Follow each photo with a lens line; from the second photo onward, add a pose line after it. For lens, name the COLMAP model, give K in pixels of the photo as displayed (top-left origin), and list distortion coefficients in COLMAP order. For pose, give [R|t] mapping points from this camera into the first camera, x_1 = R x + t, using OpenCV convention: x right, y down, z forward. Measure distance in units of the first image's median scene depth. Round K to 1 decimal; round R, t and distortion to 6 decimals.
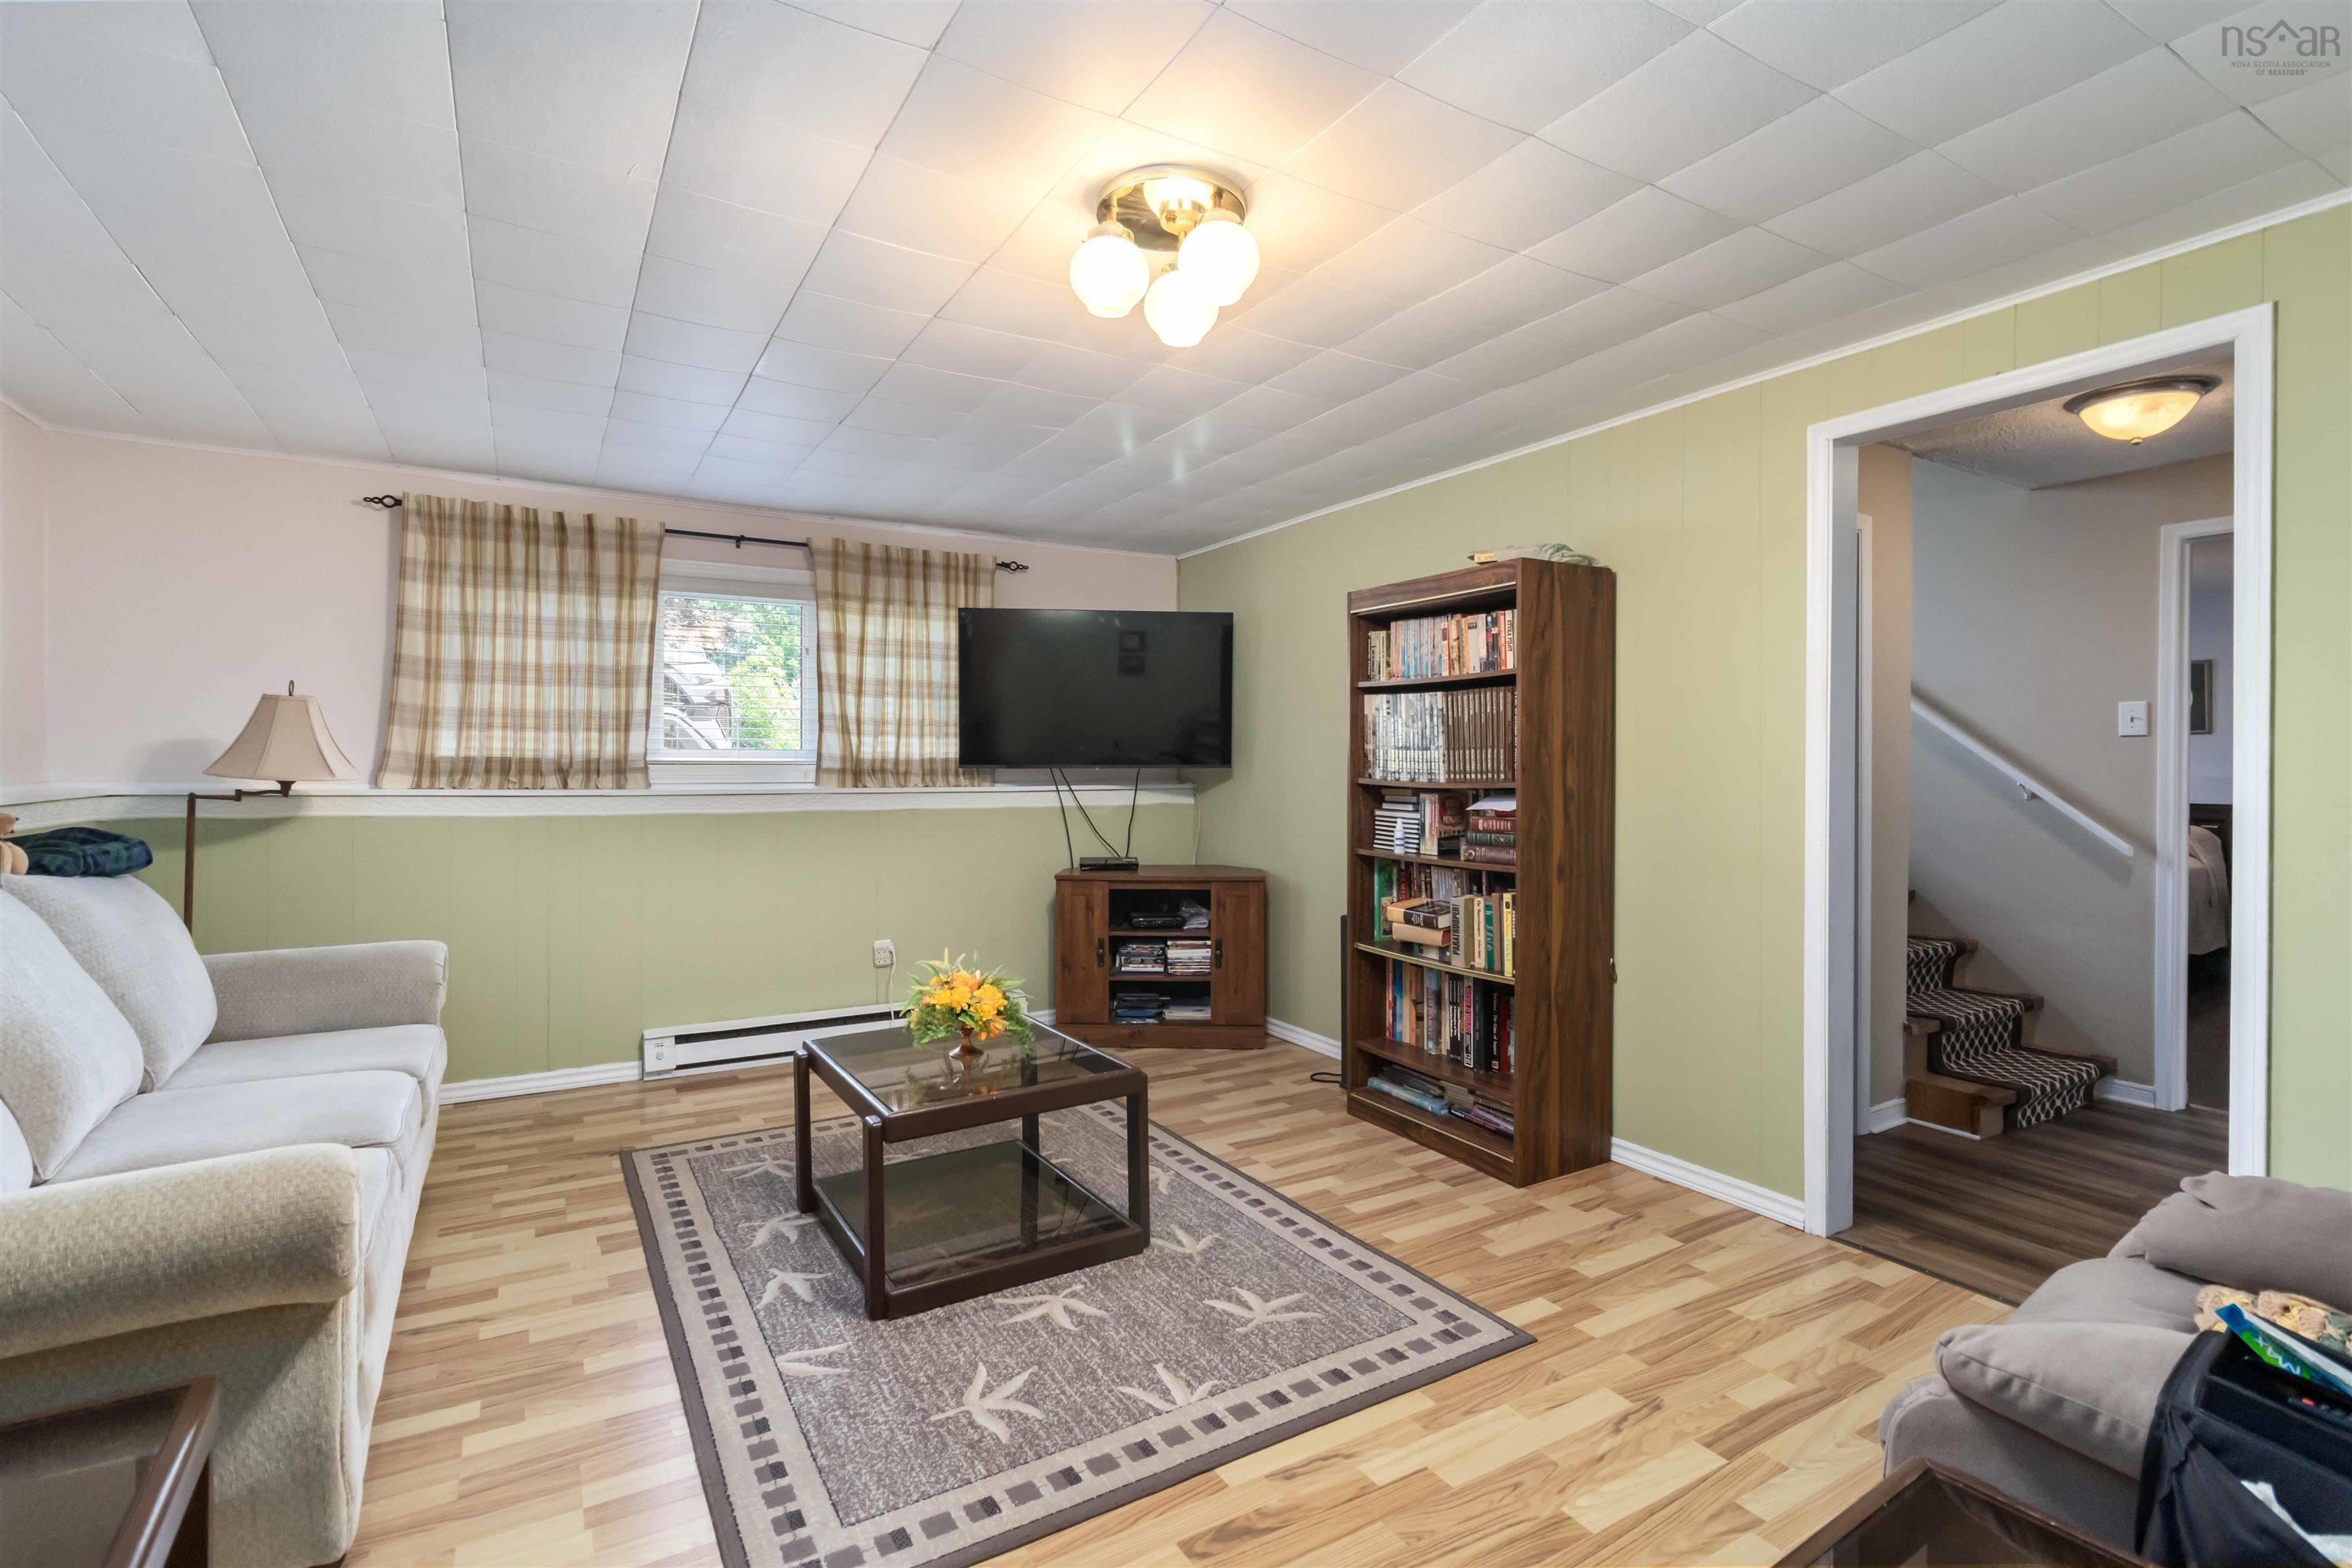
lens RADIAL K [[1097.7, 0, 1186.0], [0, 1097.7, 761.1], [0, 0, 1]] dist [0.000411, -0.000958]
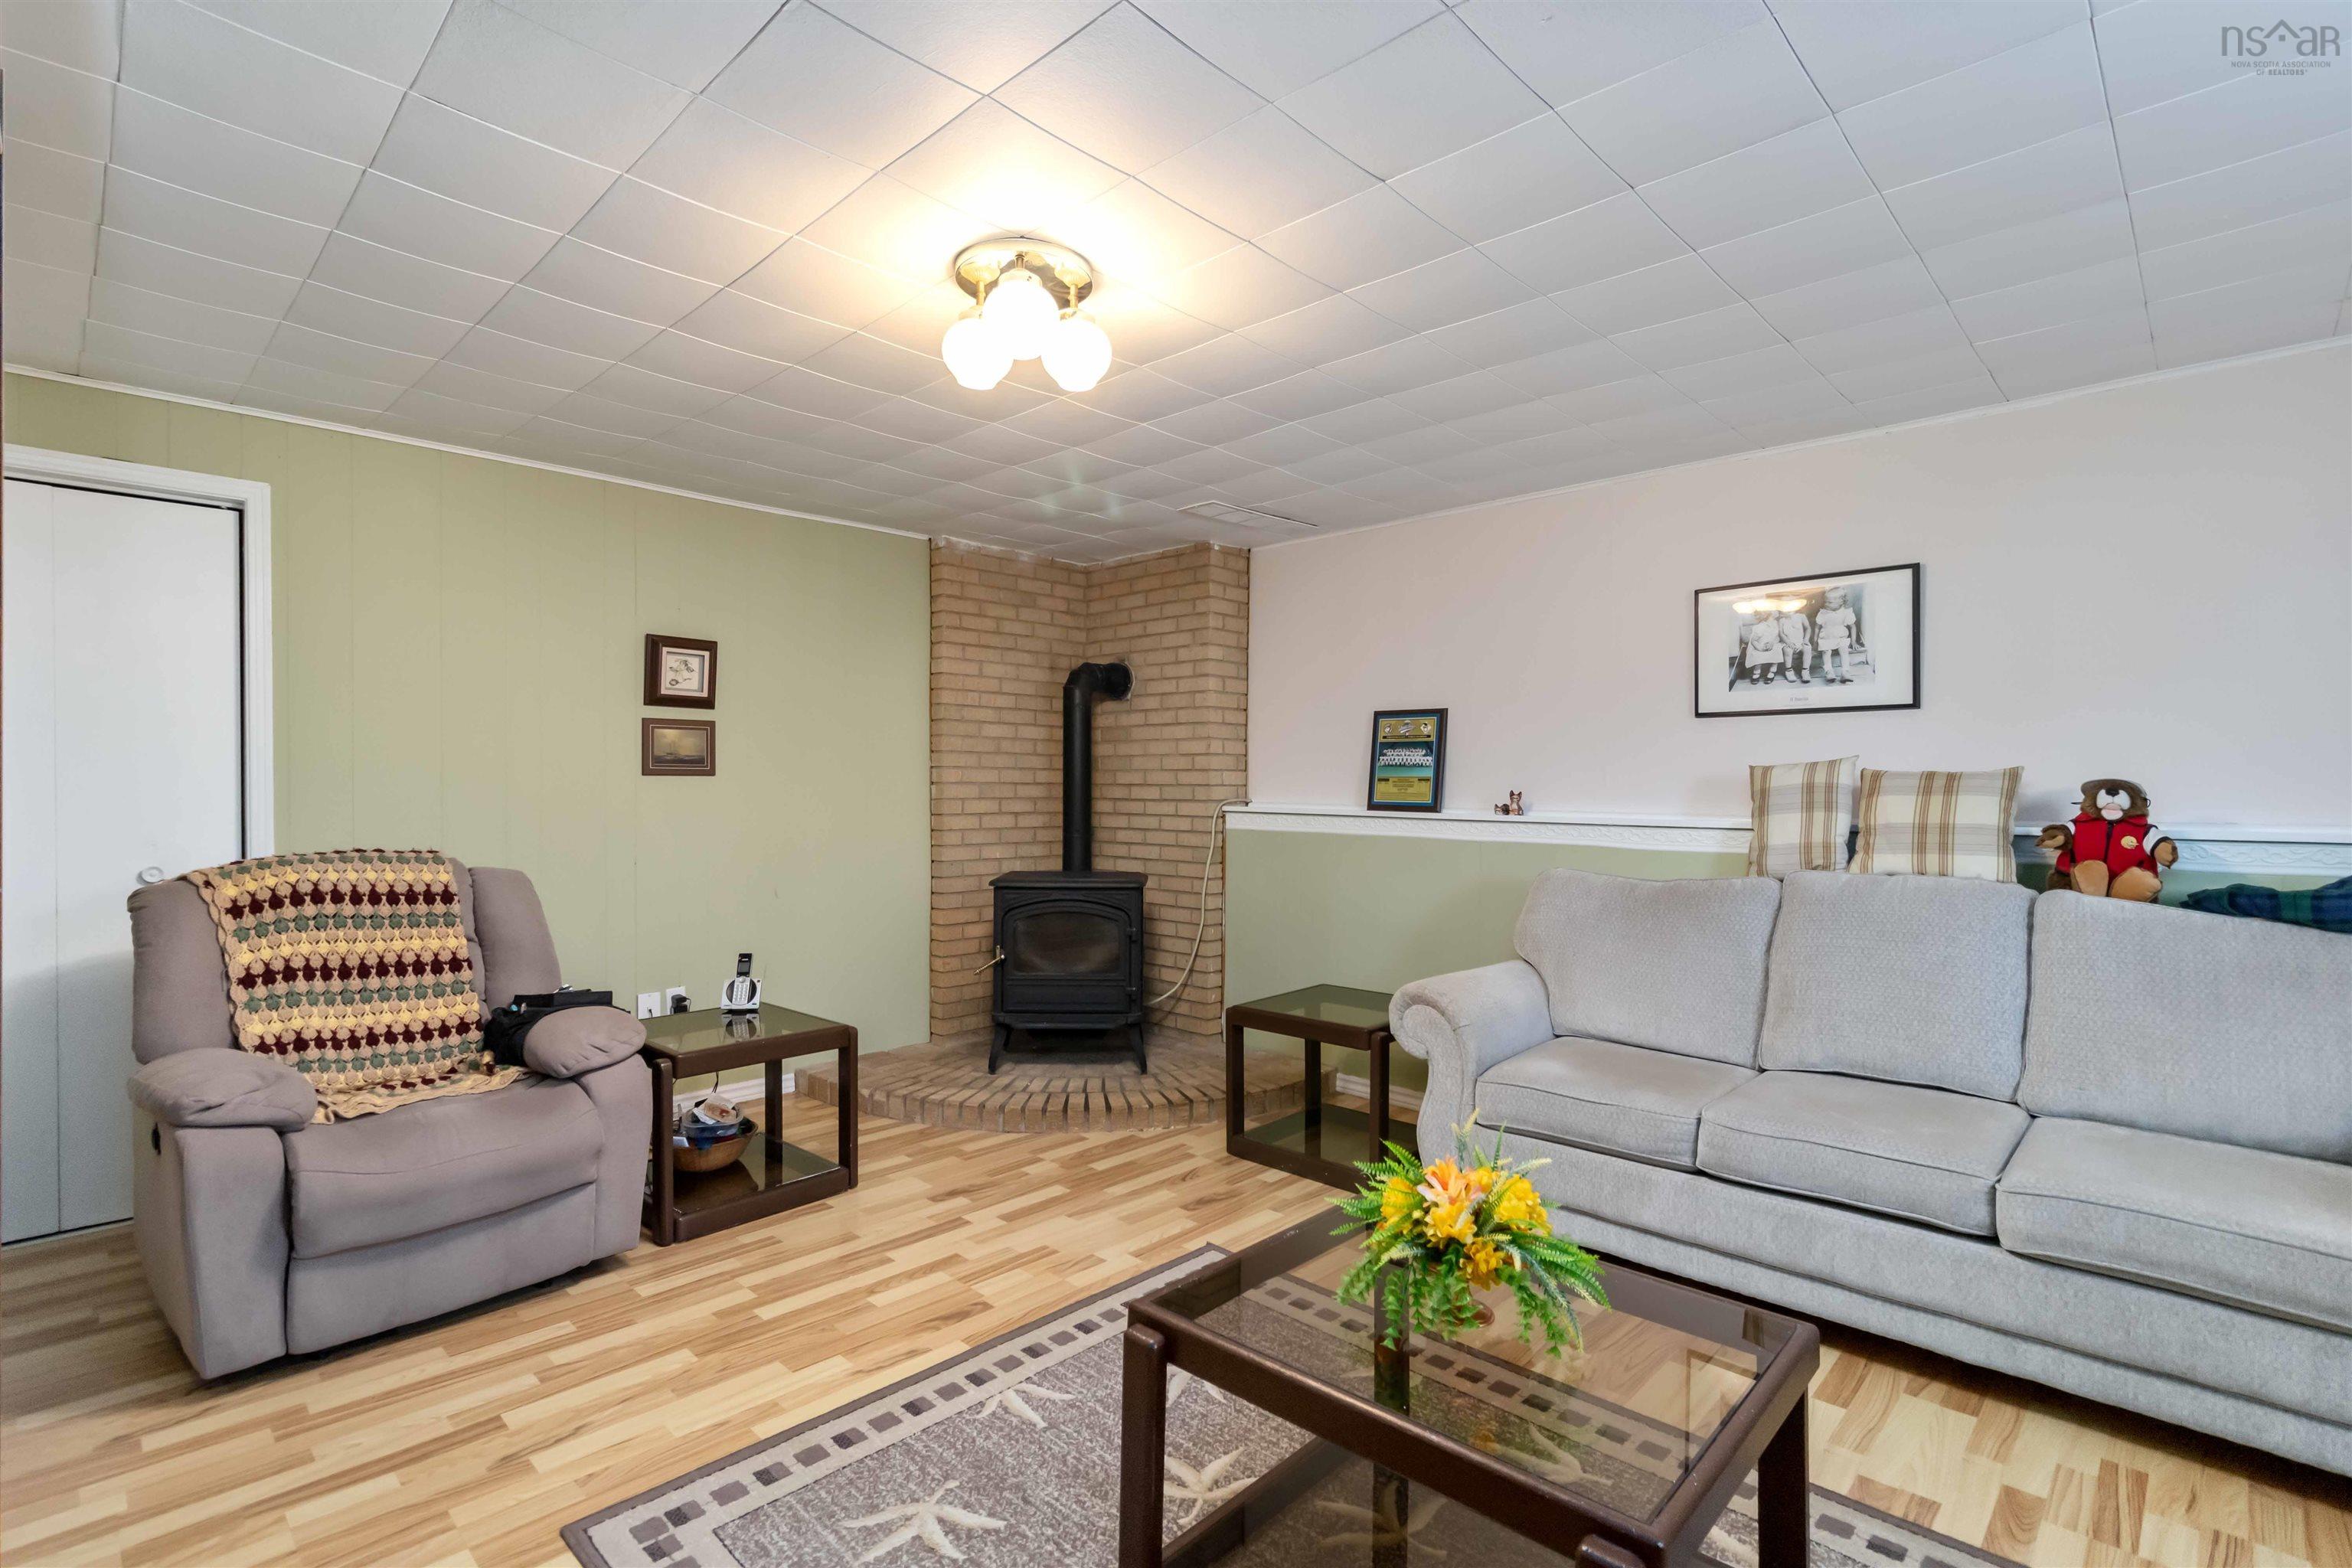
lens RADIAL K [[1097.7, 0, 1185.0], [0, 1097.7, 783.2], [0, 0, 1]] dist [0.000411, -0.000958]
pose [[-0.964592, -0.007950, -0.263625, 0.070399], [-0.006960, 0.999965, -0.004689, 0.002856], [0.263653, -0.002688, -0.964614, 1.253565]]
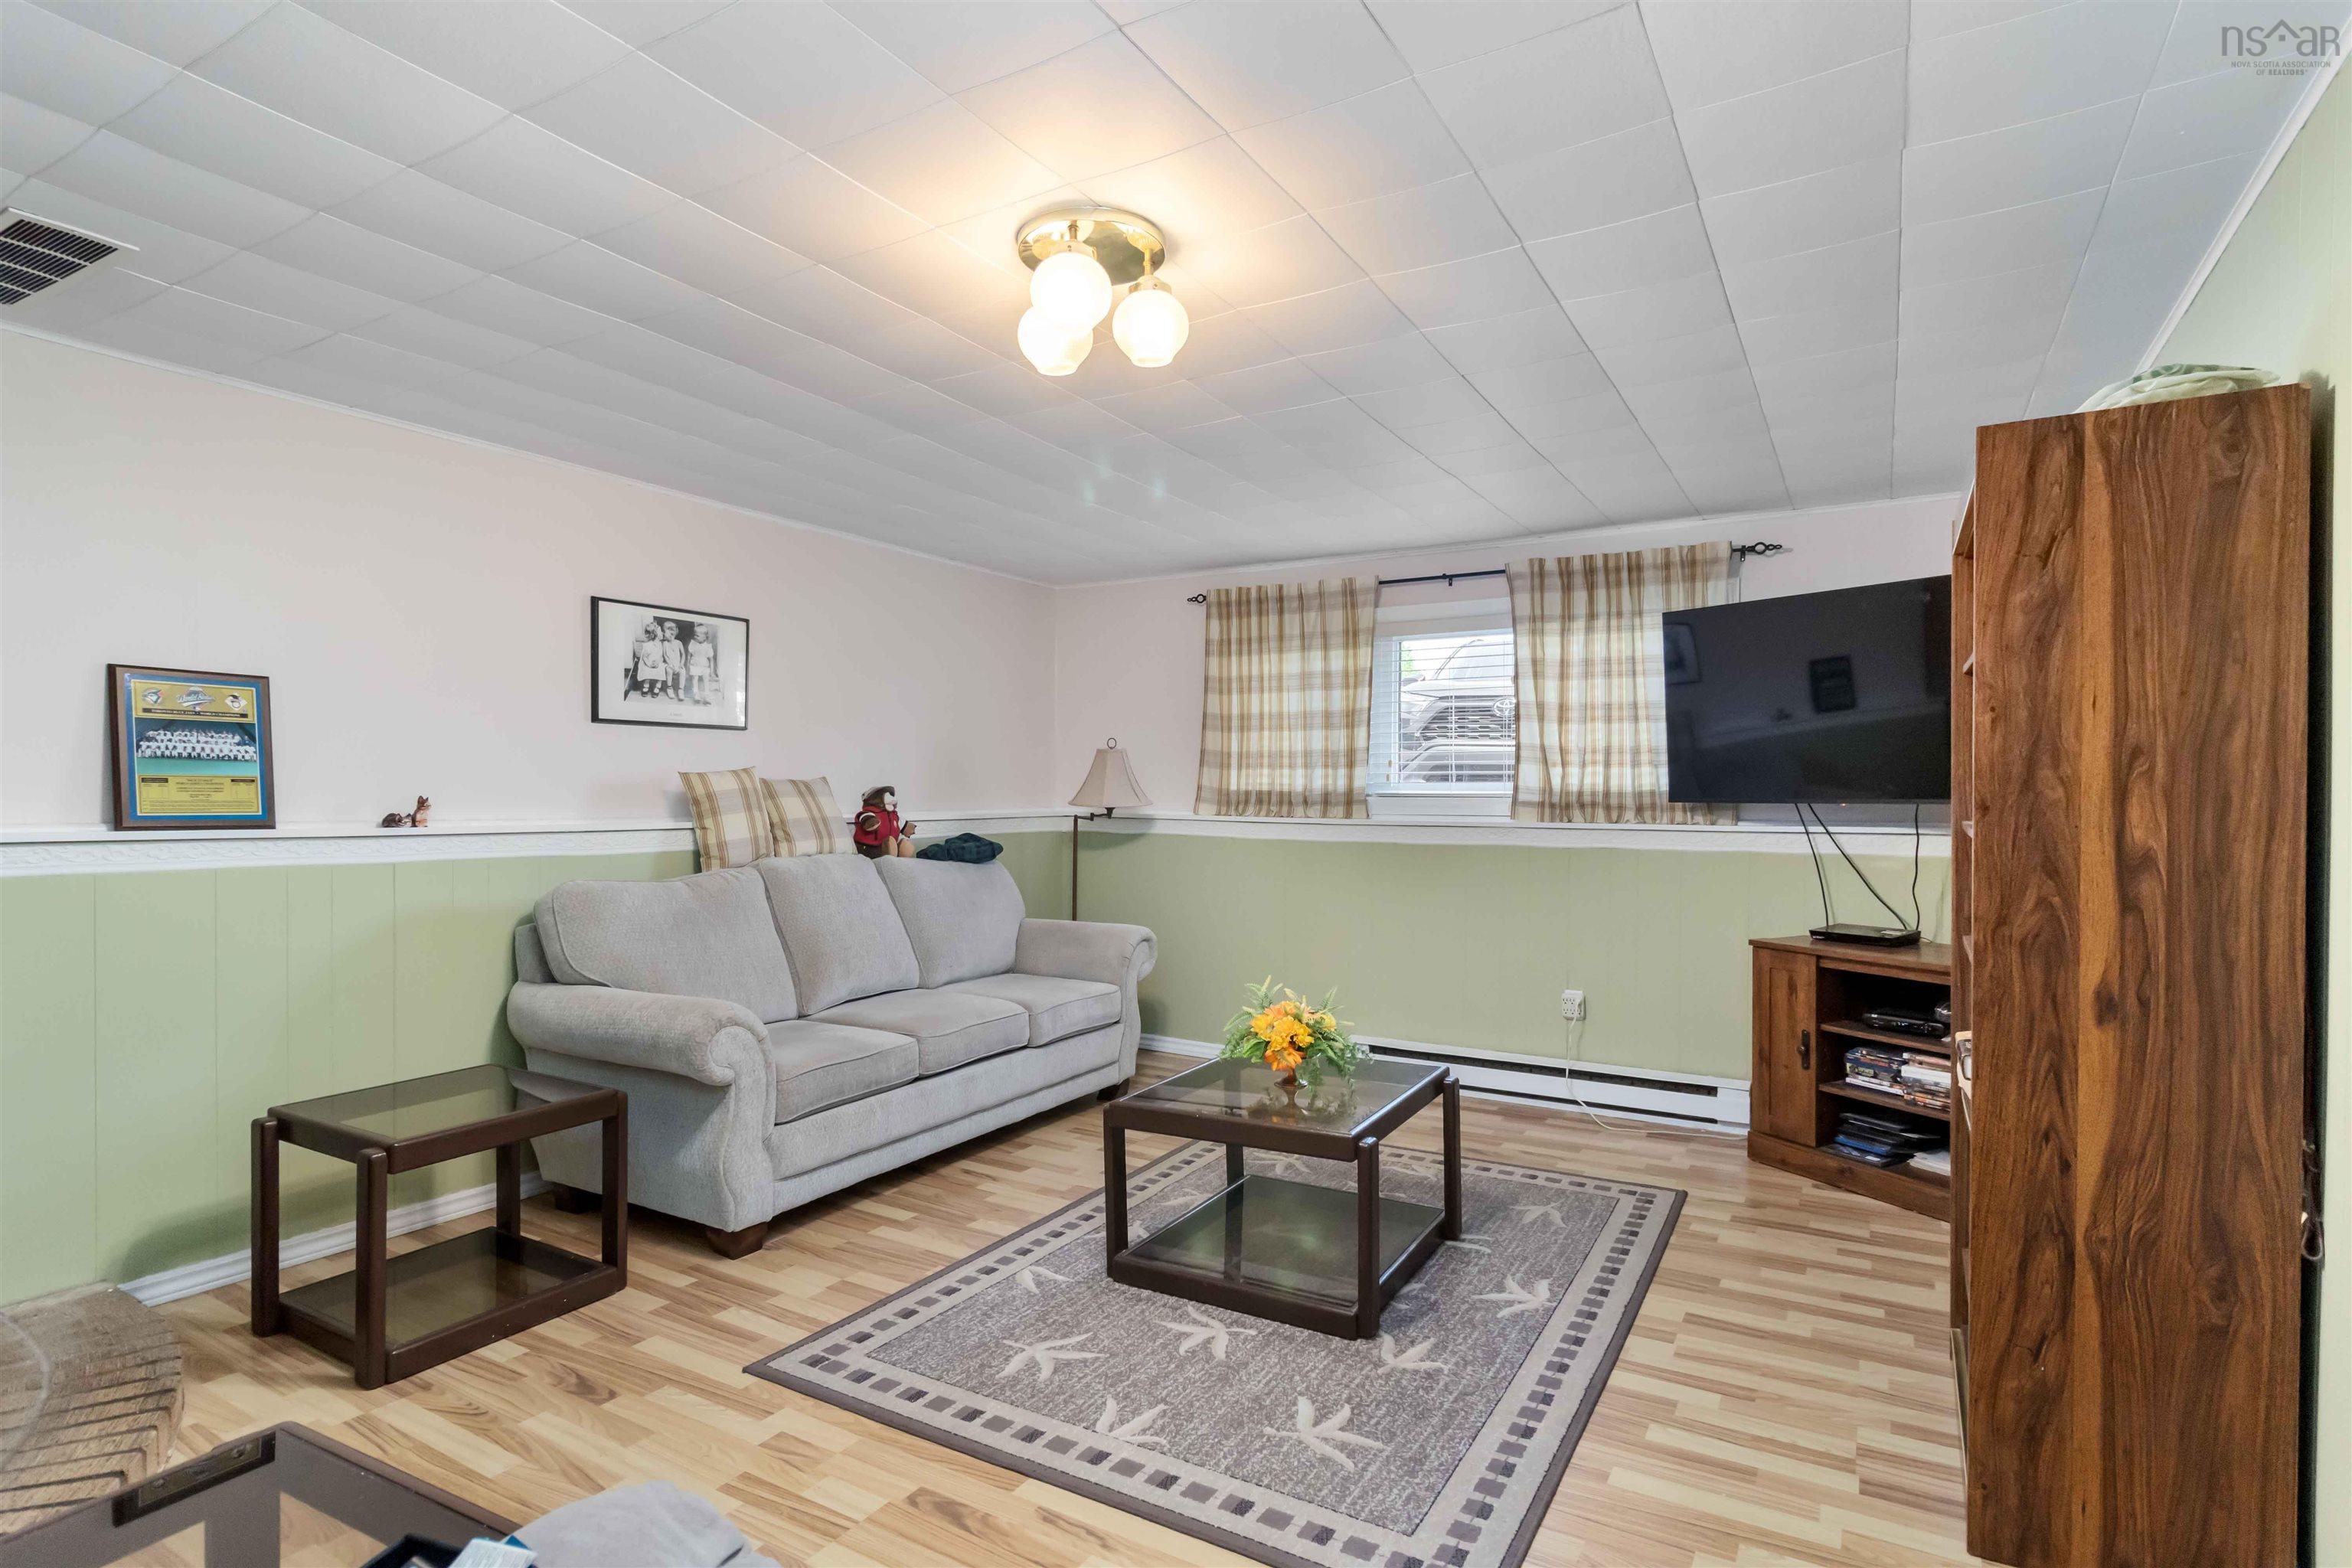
lens RADIAL K [[1184.4, 0, 1162.0], [0, 1184.4, 799.3], [0, 0, 1]] dist [-0.001841, -0.000249]
pose [[0.470107, 0.003872, -0.882601, 0.587585], [-0.001057, 0.999992, 0.003824, 0.001290], [0.882609, -0.000865, 0.470107, 0.323590]]
